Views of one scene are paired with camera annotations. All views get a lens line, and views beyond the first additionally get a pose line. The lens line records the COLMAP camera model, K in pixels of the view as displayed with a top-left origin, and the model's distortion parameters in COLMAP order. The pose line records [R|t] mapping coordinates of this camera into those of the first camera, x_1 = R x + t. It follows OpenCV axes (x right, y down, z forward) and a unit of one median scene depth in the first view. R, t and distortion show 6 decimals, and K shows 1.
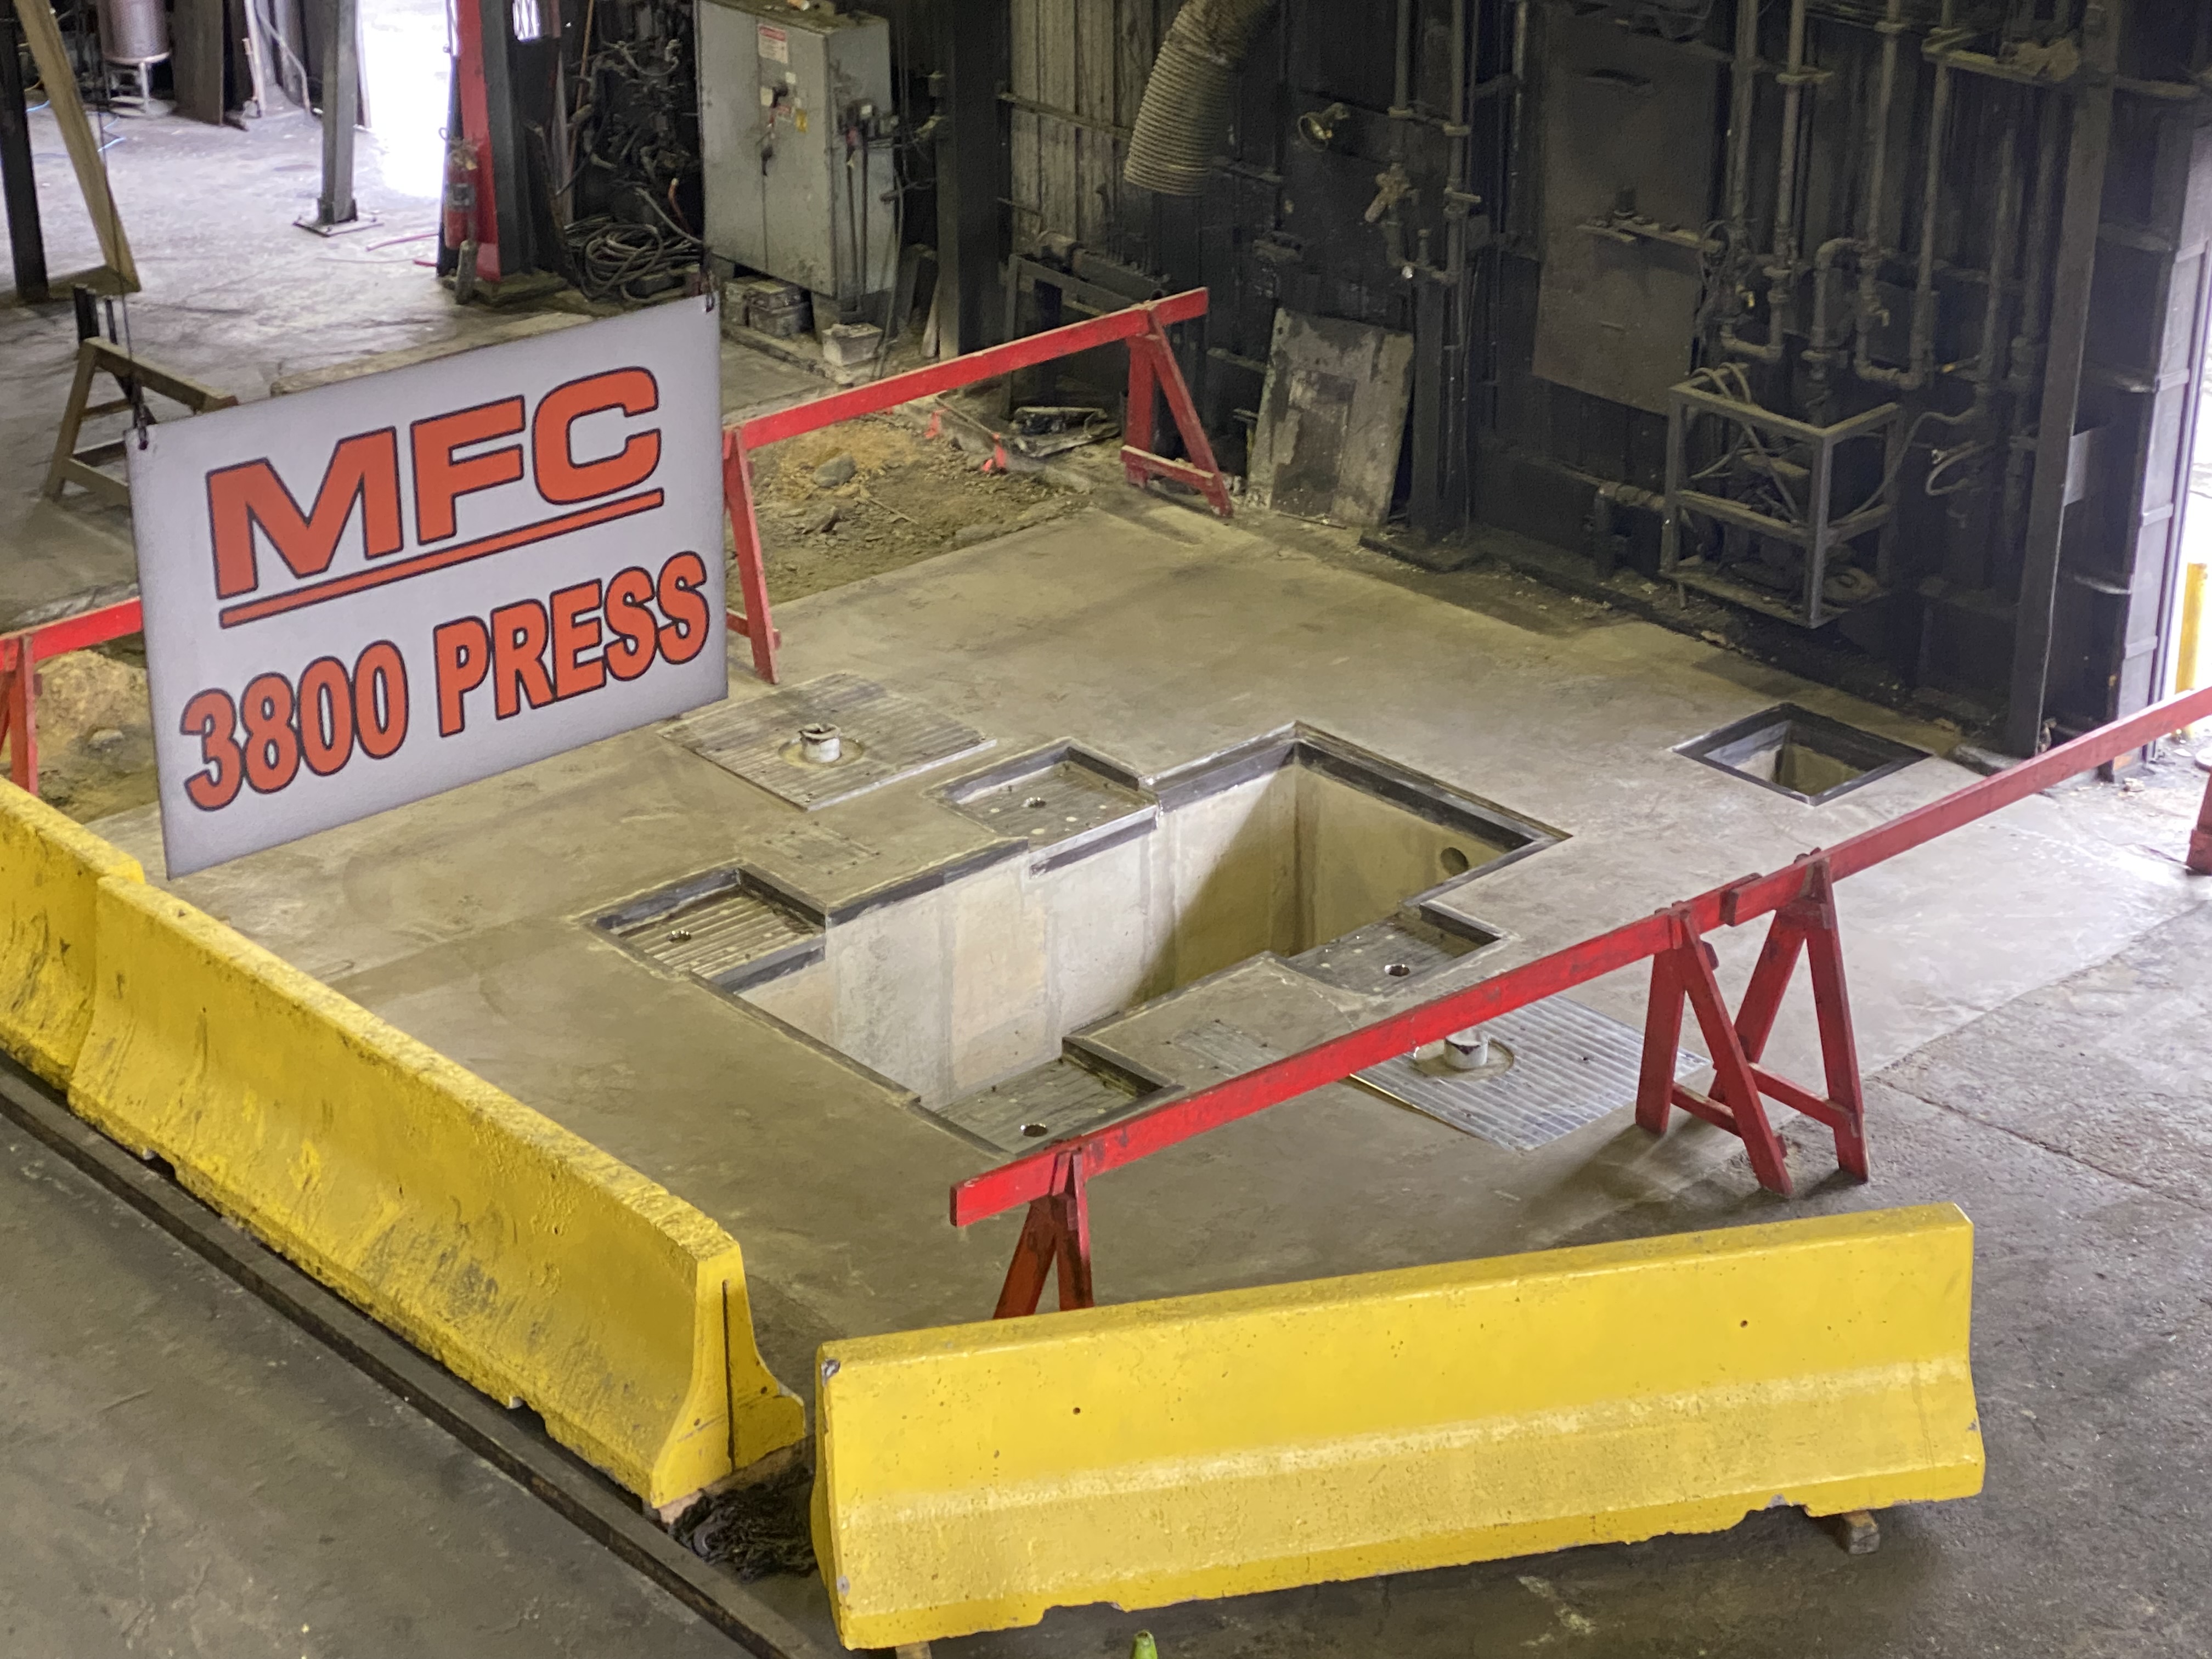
lens RADIAL K [[4114.6, 0, 1110.4], [0, 4114.6, 790.6], [0, 0, 1]] dist [0.006767, 0.096008]
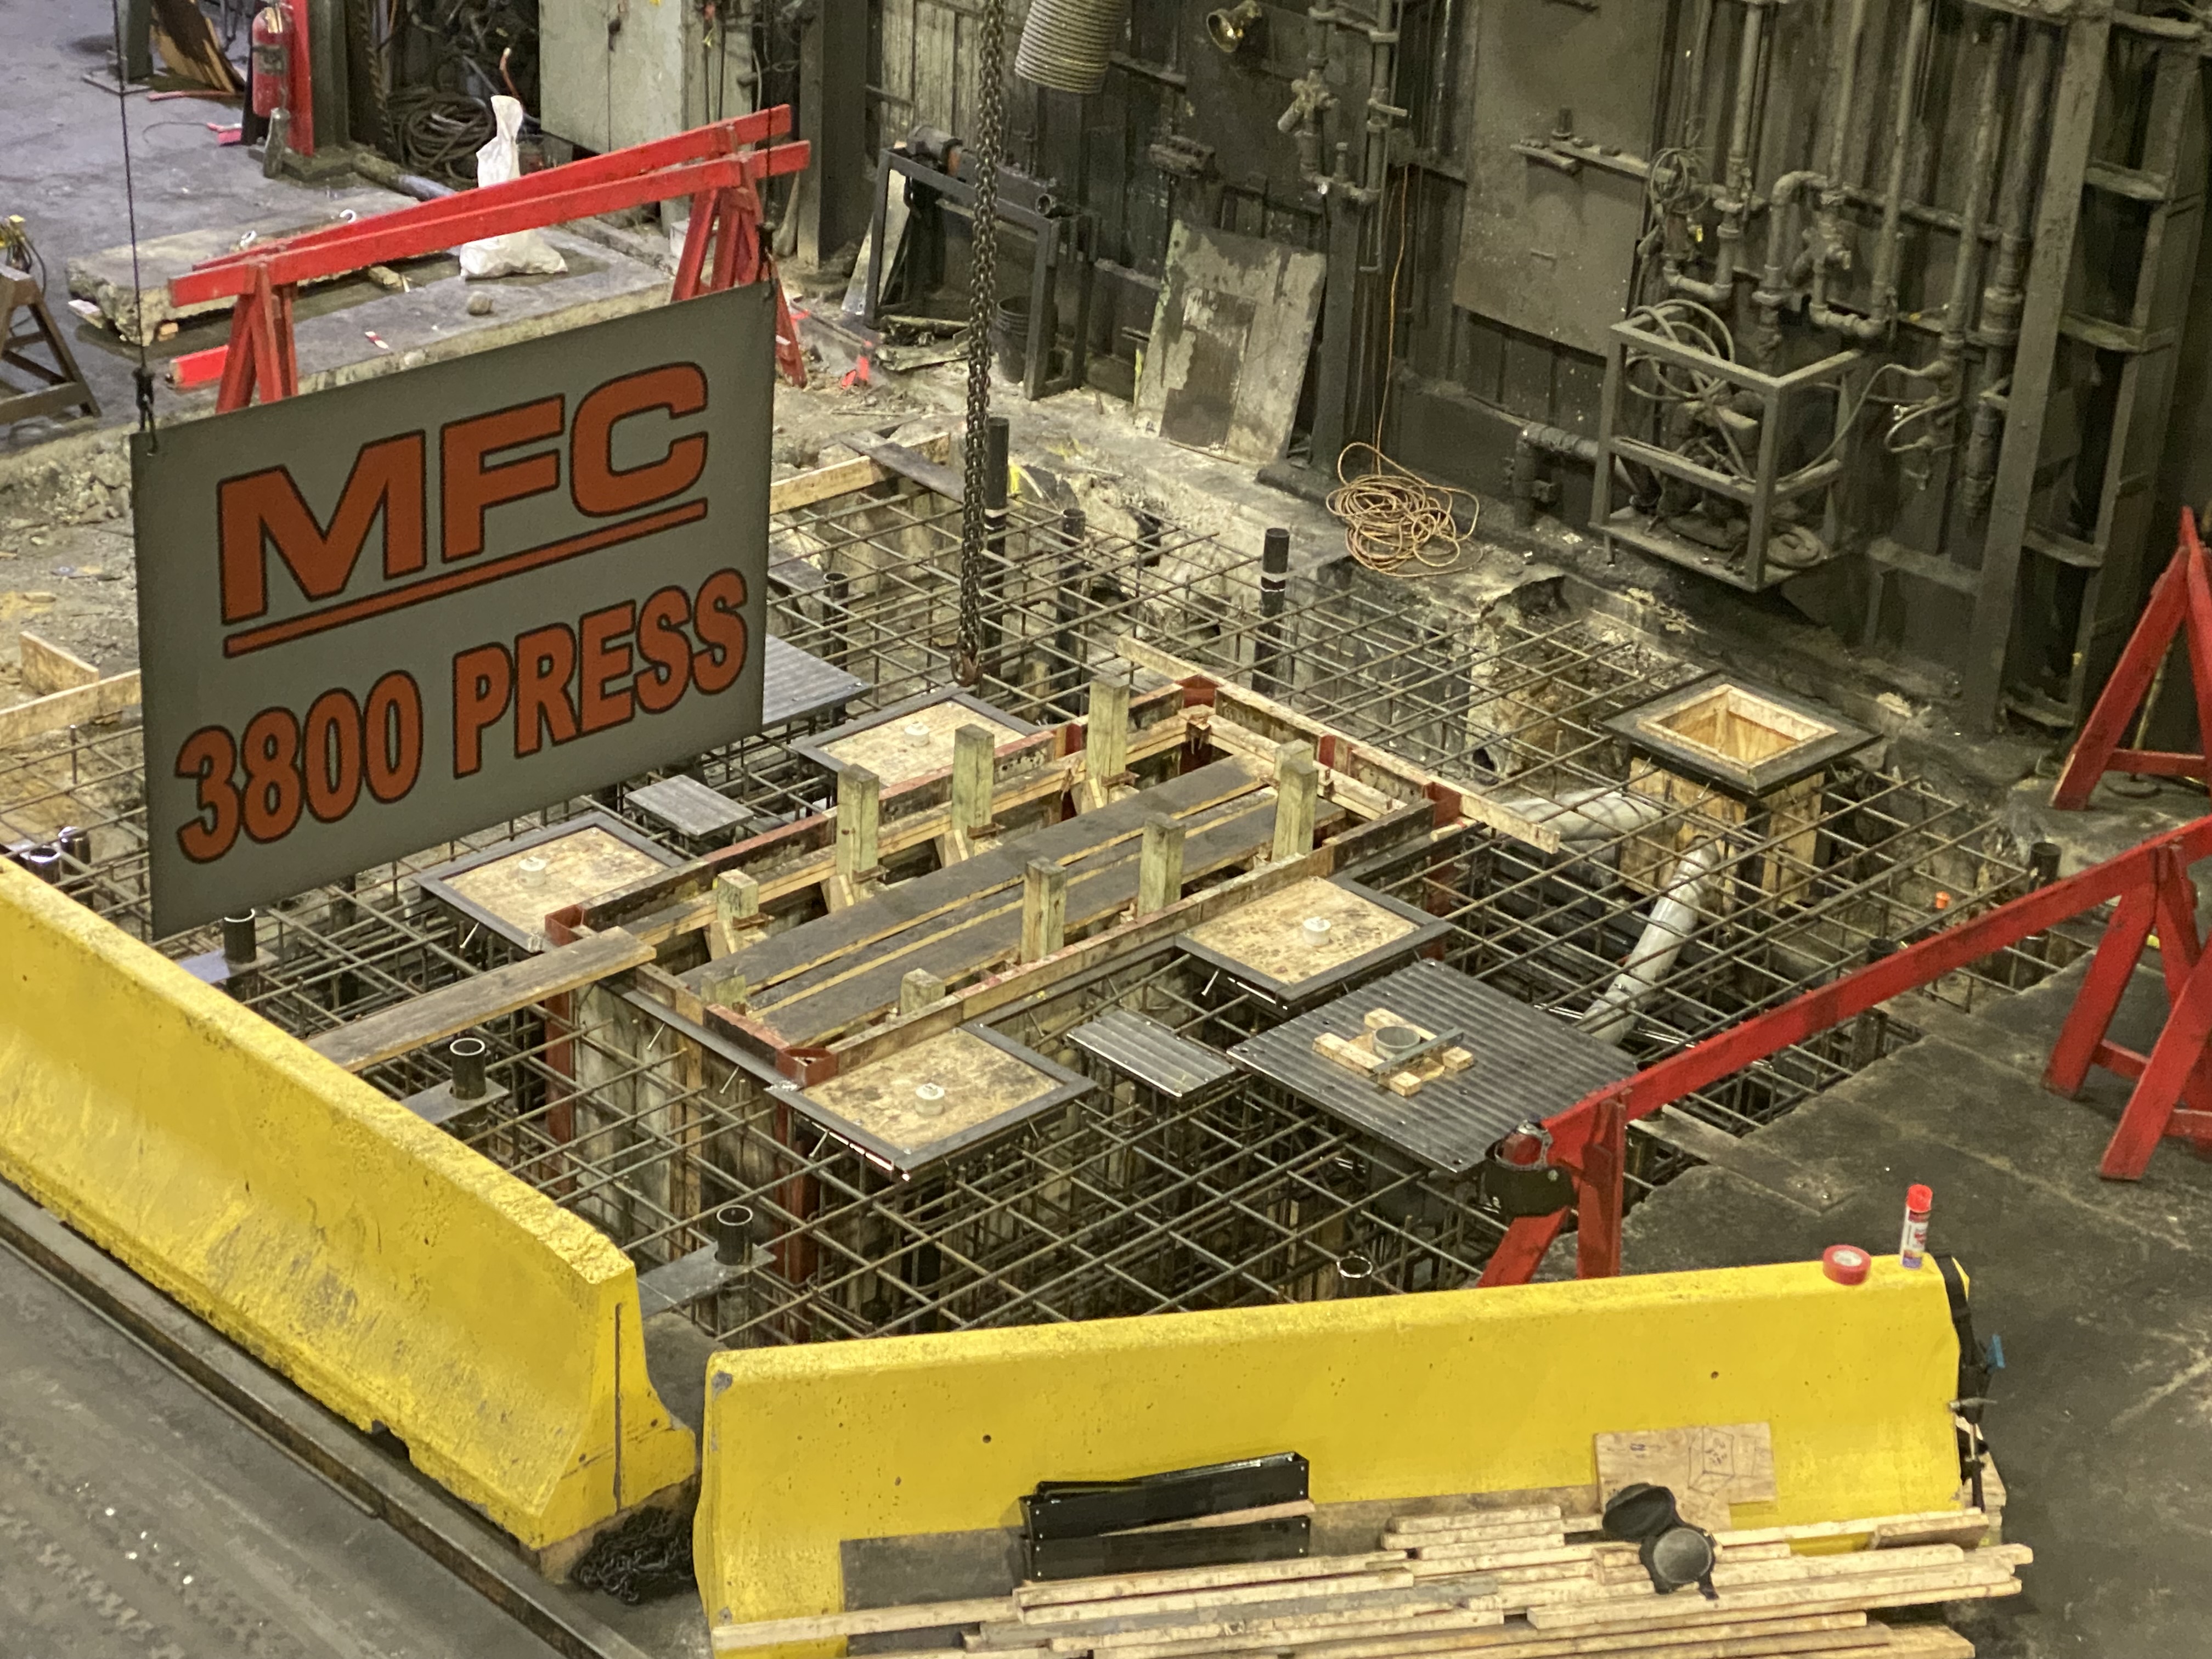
lens RADIAL K [[4383.9, 0, 1106.0], [0, 4383.9, 829.5], [0, 0, 1]] dist [0.020919, 0.011626]
pose [[0.998485, 0.027447, 0.047697, -0.020813], [-0.028850, 0.999164, 0.028980, -0.010140], [-0.046861, -0.030312, 0.998441, 0.017579]]
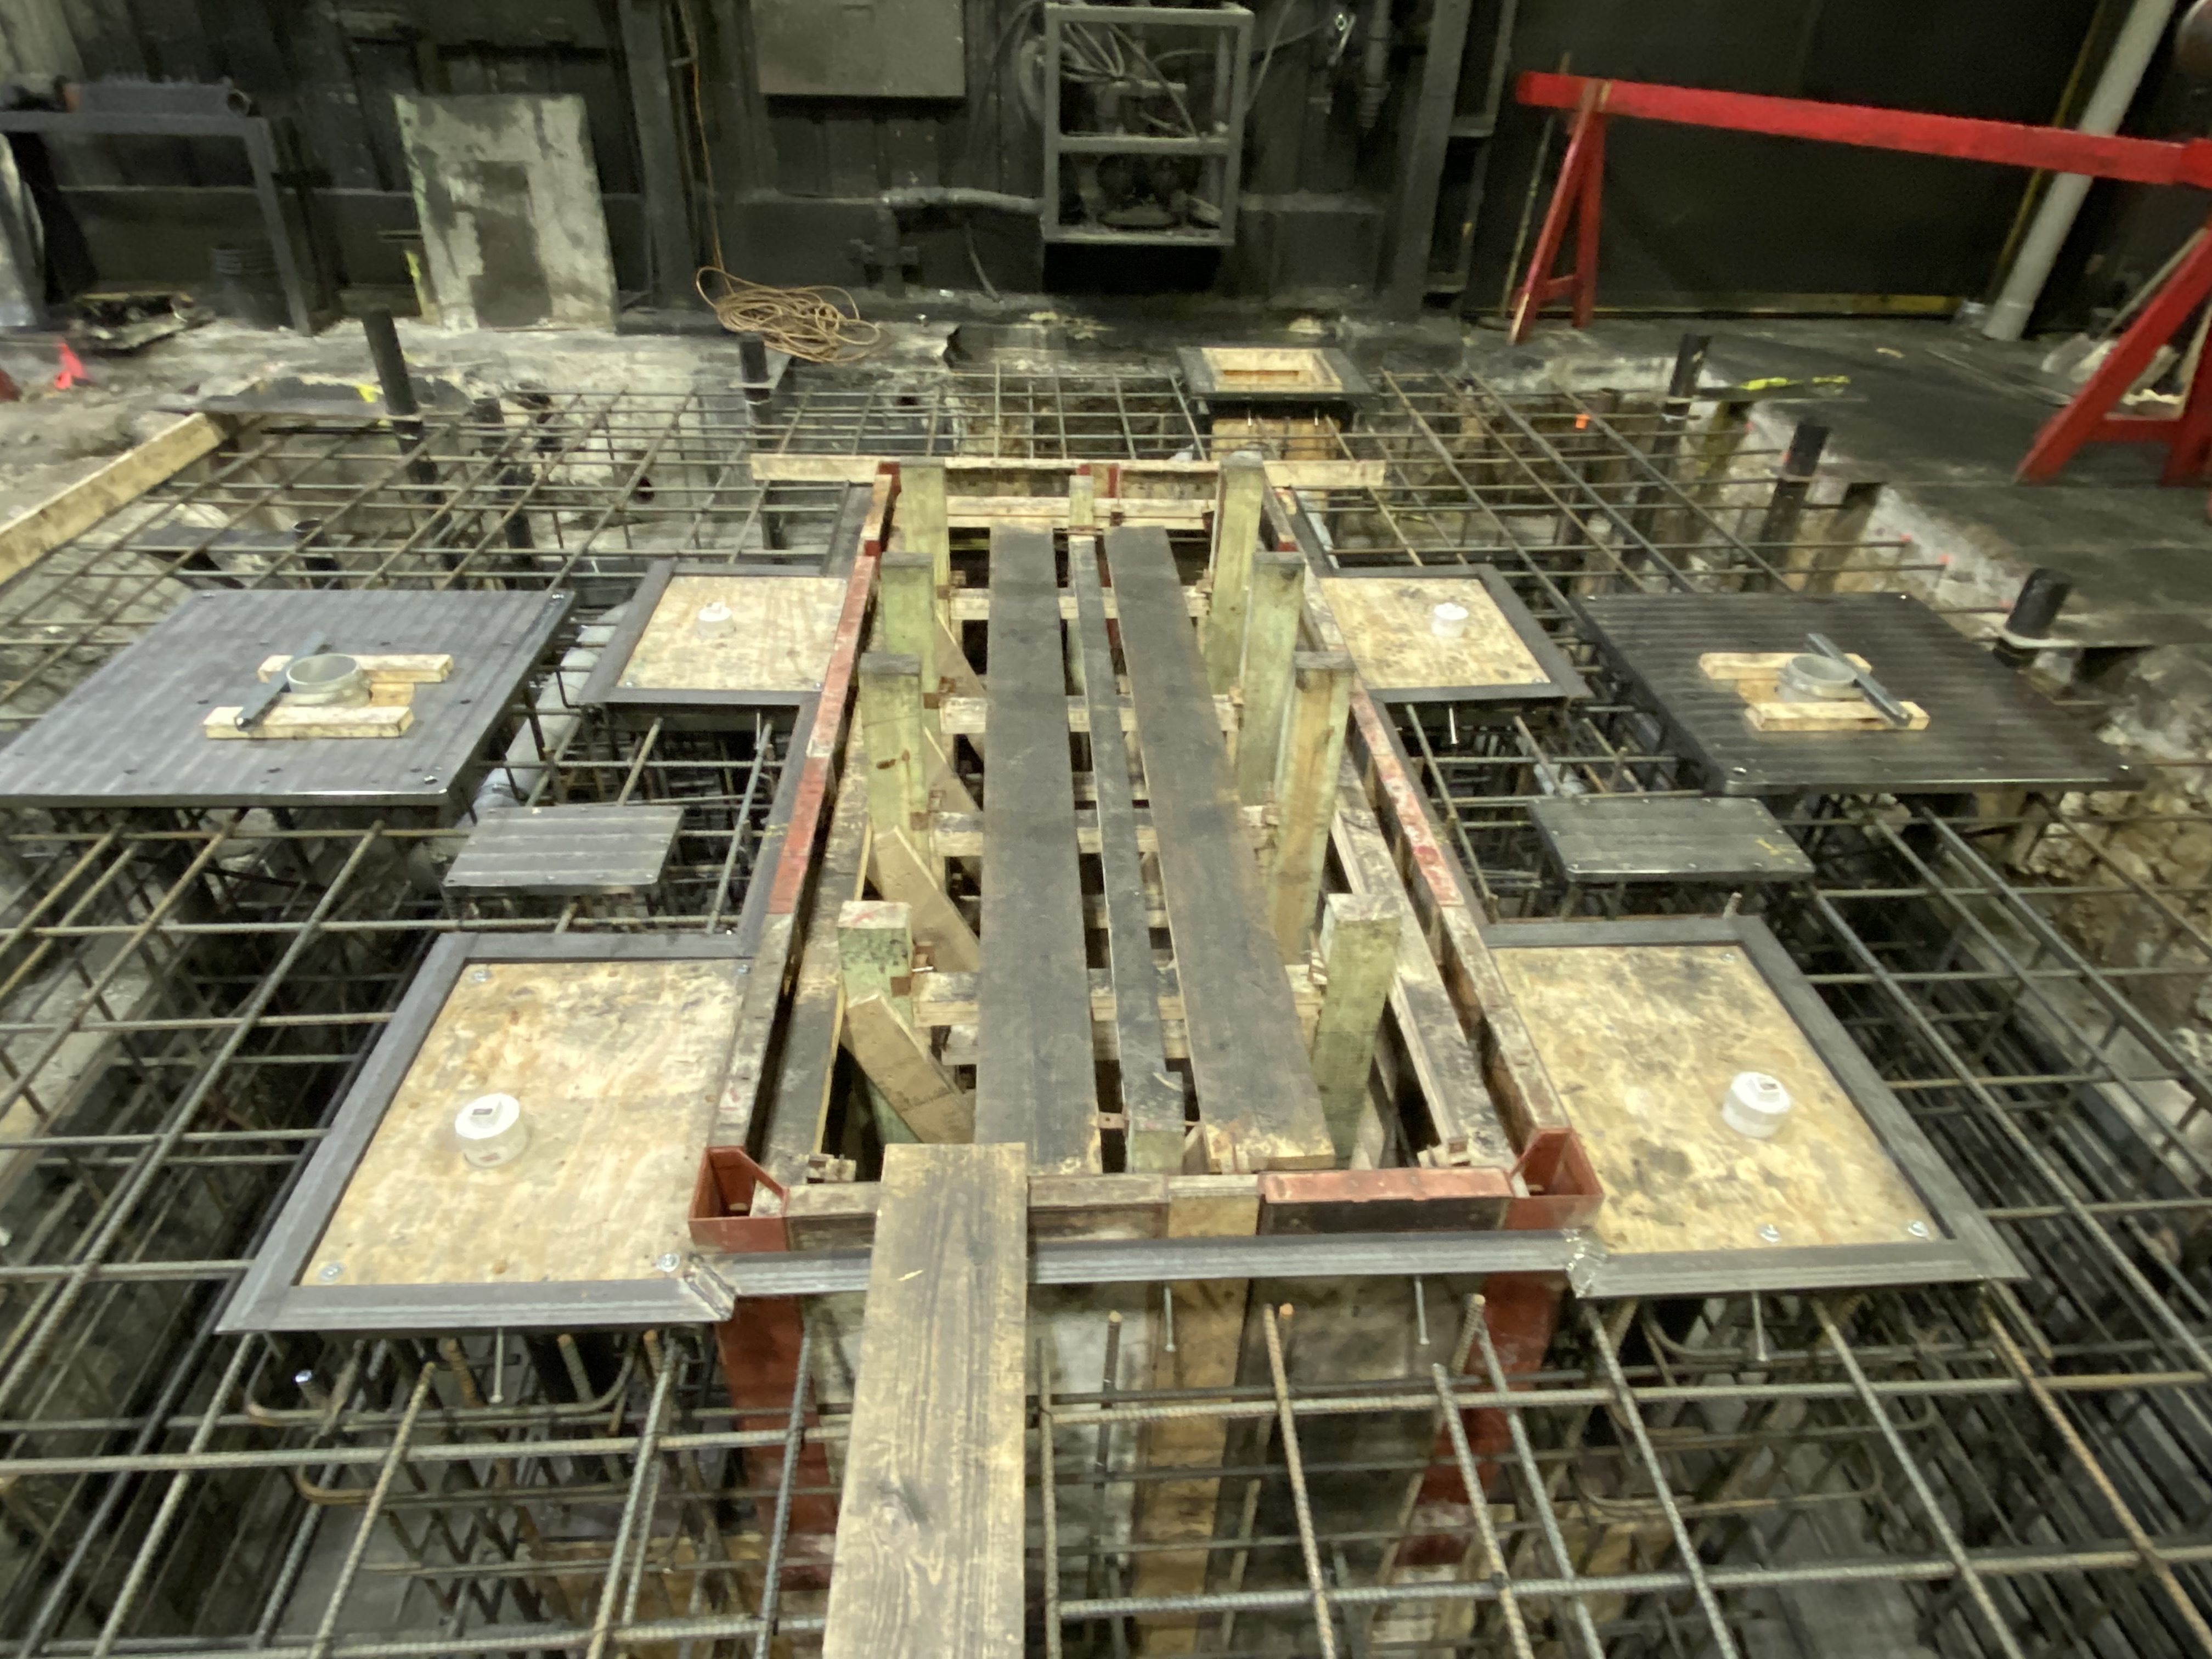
lens RADIAL K [[1356.3, 0, 1106.0], [0, 1356.3, 829.5], [0, 0, 1]] dist [-0.006517, -0.003420]
pose [[0.651504, -0.419177, 0.632324, -0.125881], [0.303245, 0.907899, 0.289417, -0.014578], [-0.695403, 0.003193, 0.718613, 0.804807]]
